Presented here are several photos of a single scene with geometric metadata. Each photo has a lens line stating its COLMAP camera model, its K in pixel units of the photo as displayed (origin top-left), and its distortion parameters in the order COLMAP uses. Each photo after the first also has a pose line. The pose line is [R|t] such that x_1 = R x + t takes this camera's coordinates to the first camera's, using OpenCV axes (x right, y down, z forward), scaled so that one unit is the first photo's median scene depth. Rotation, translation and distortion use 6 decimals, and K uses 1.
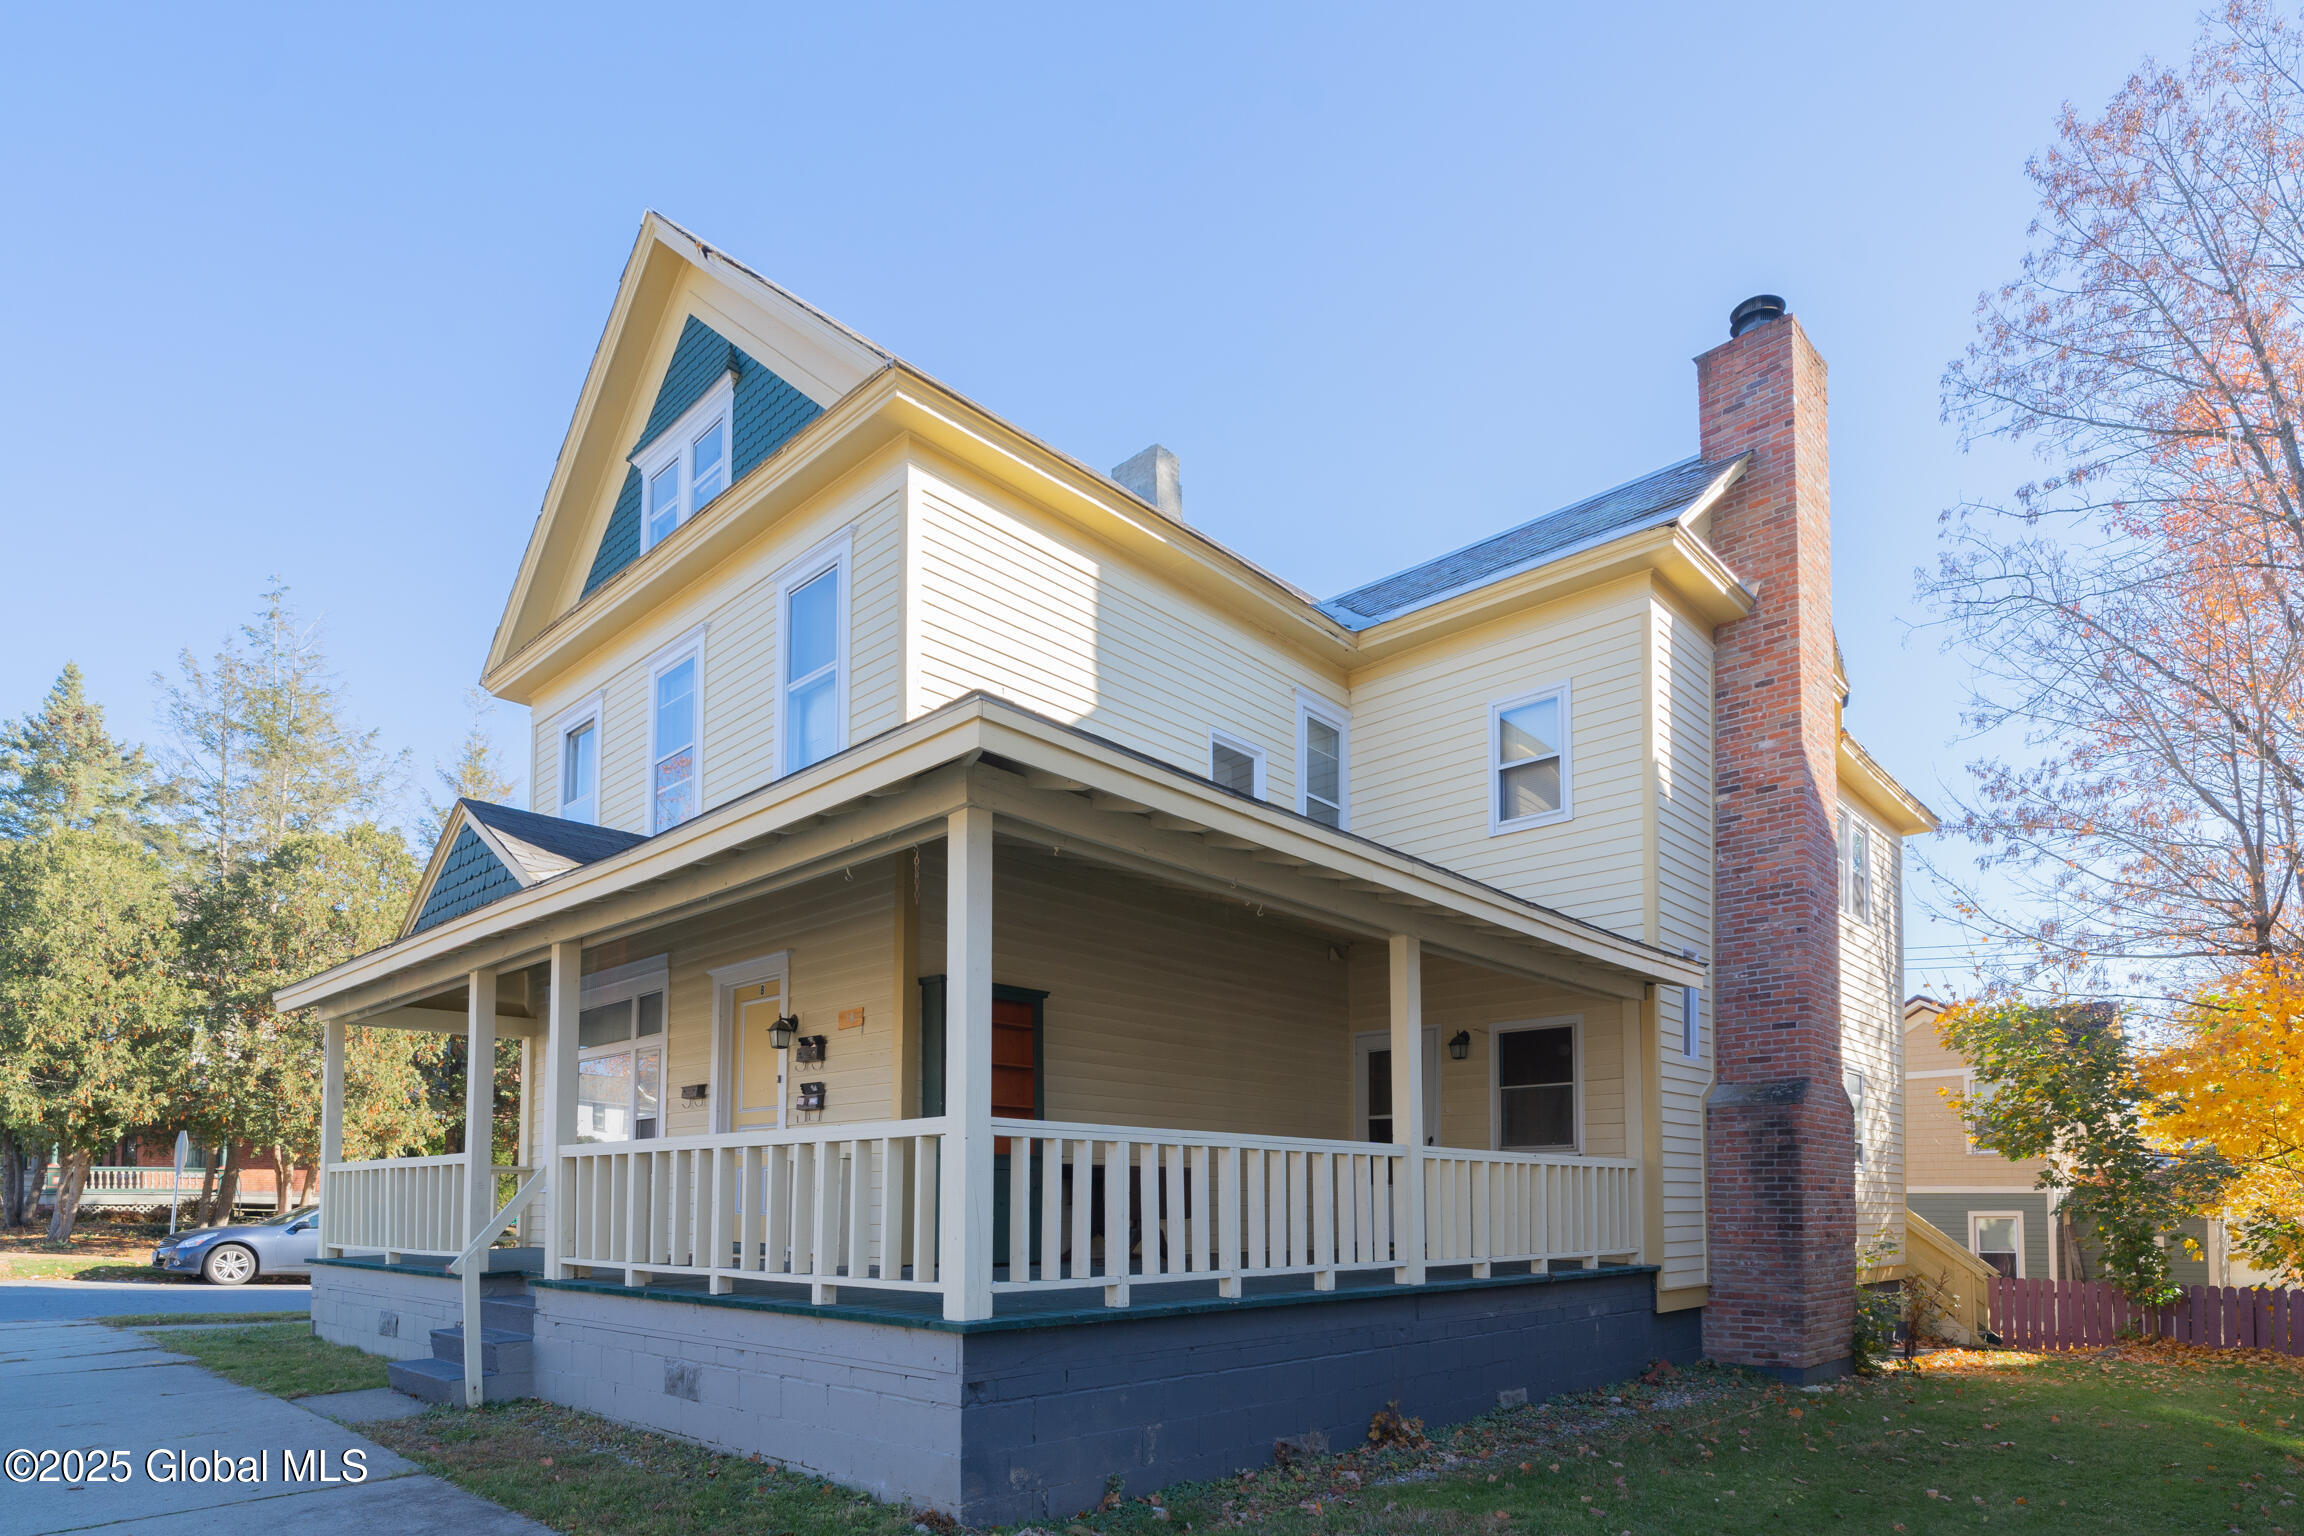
lens RADIAL K [[1257.3, 0, 1153.1], [0, 1257.3, 1137.4], [0, 0, 1]] dist [-0.001972, -0.000437]
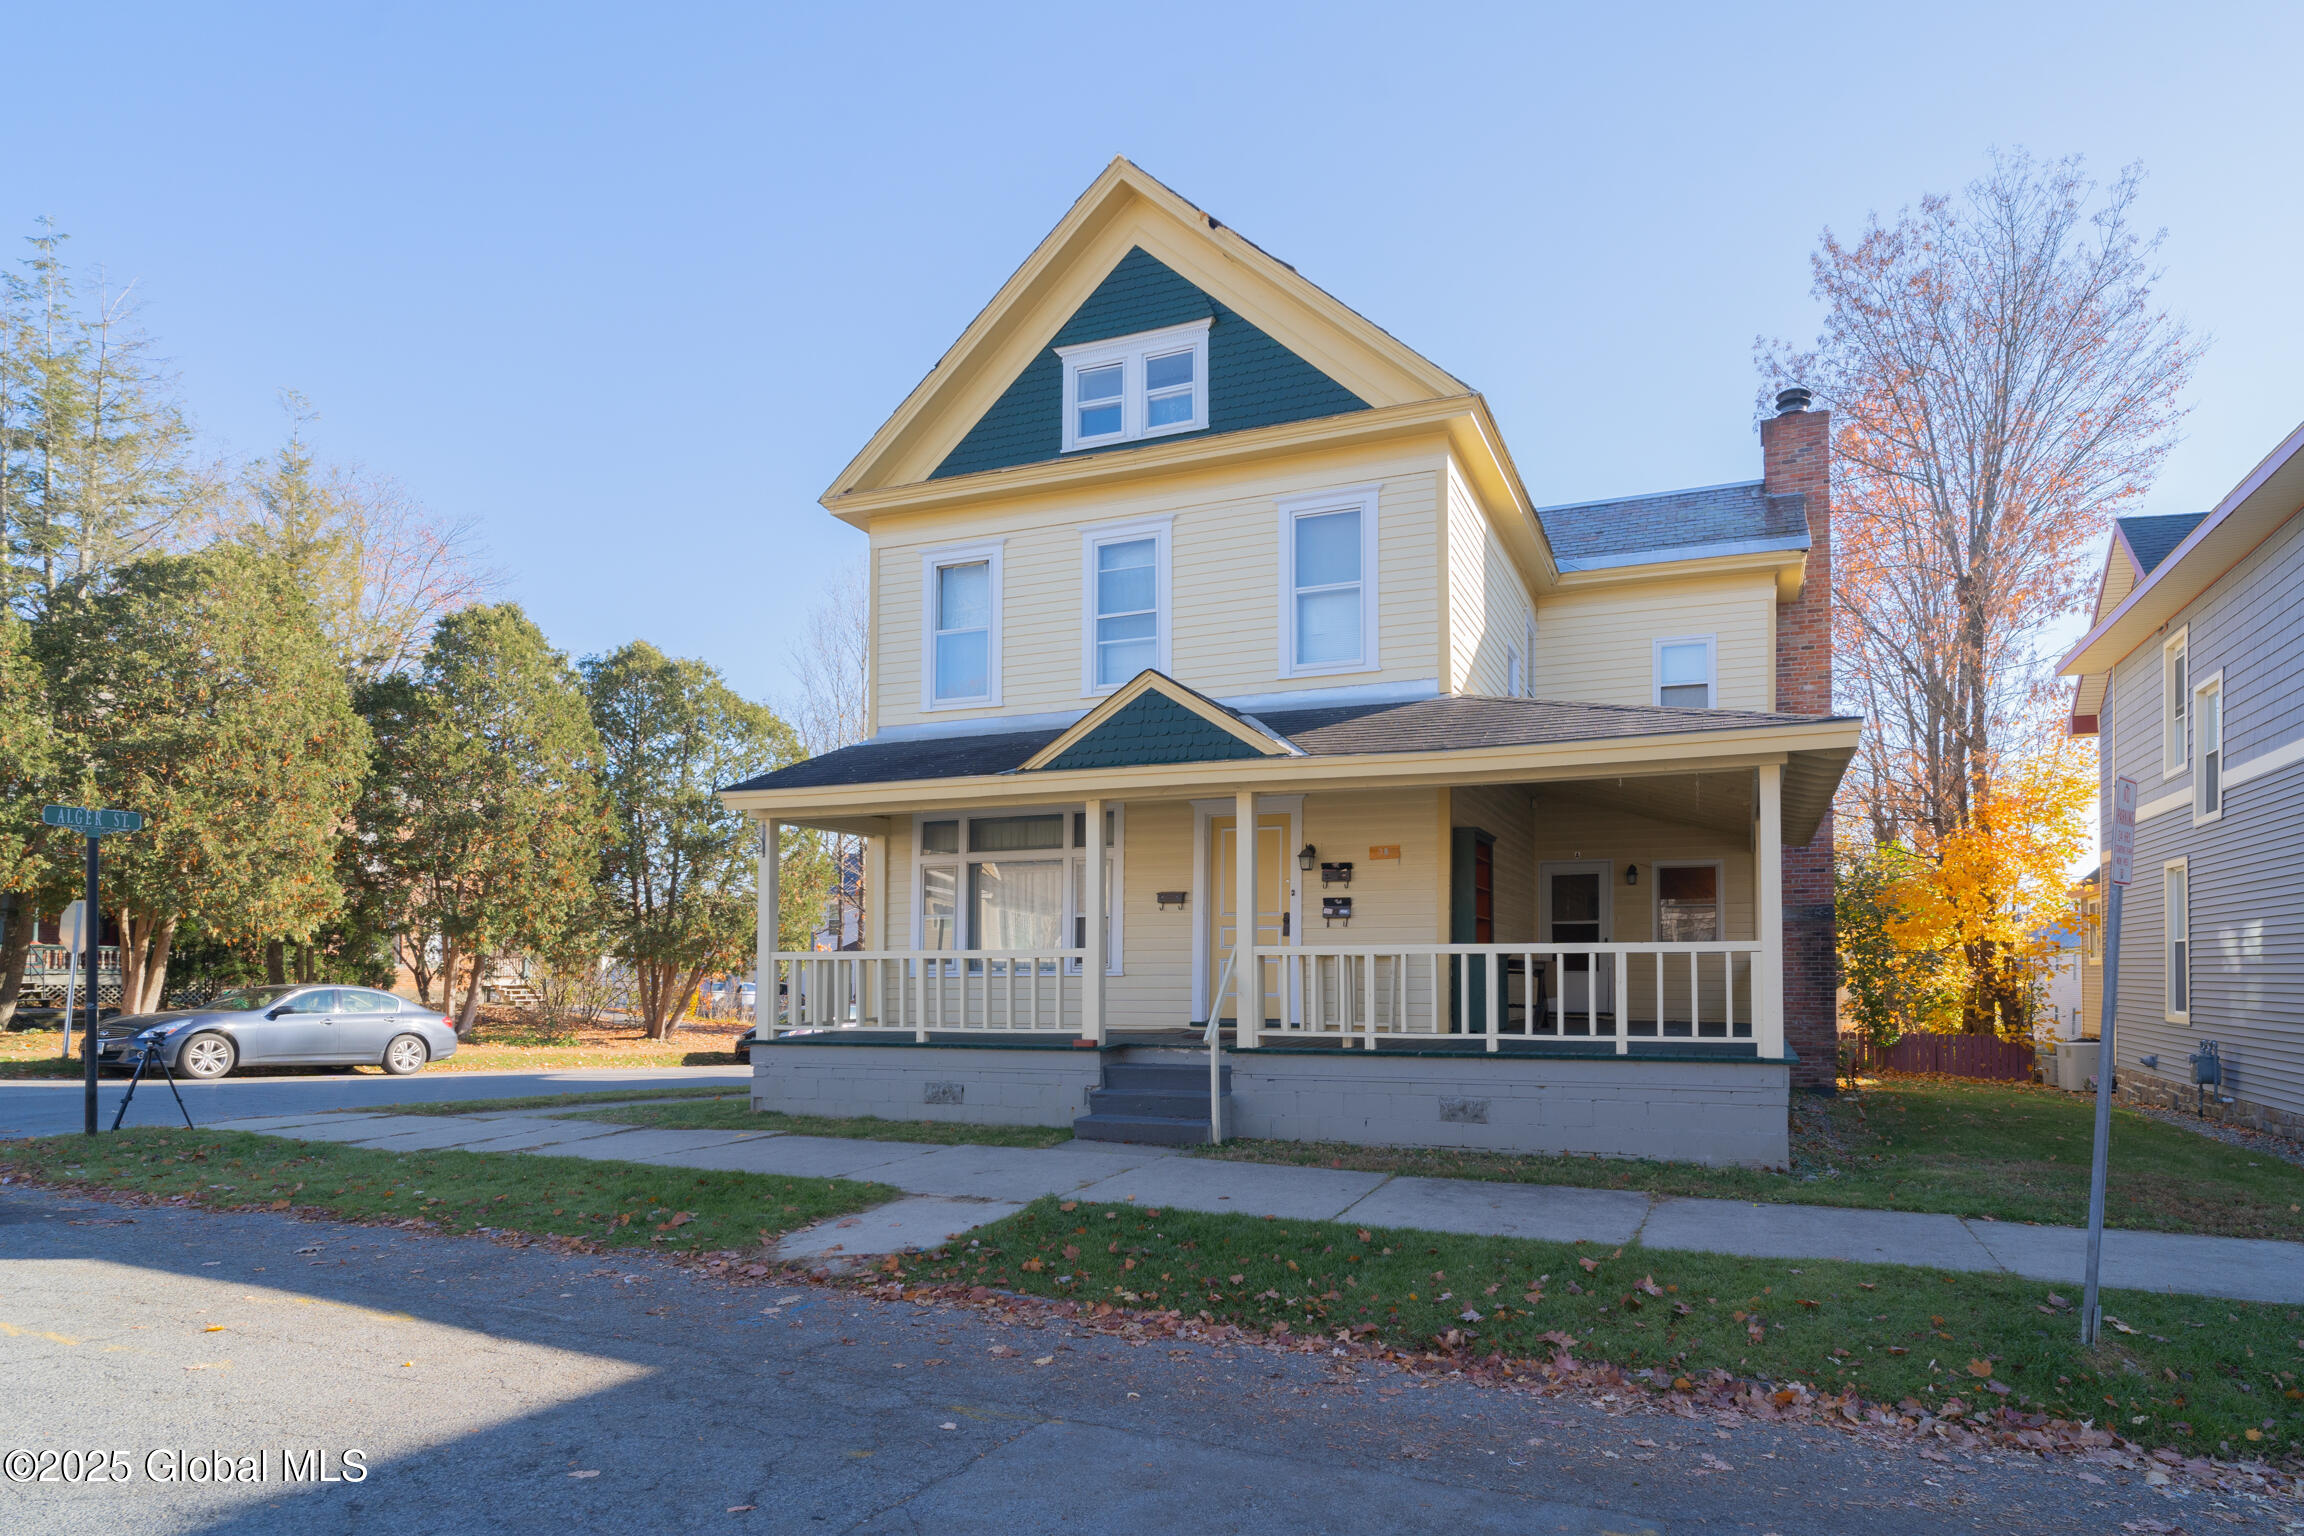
lens RADIAL K [[1246.2, 0, 1250.4], [0, 1246.2, 935.2], [0, 0, 1]] dist [-0.001343, -0.000479]
pose [[0.921323, 0.011193, 0.388636, -0.730812], [-0.018711, 0.999704, 0.015564, -0.018623], [-0.388347, -0.021611, 0.921260, -0.152035]]
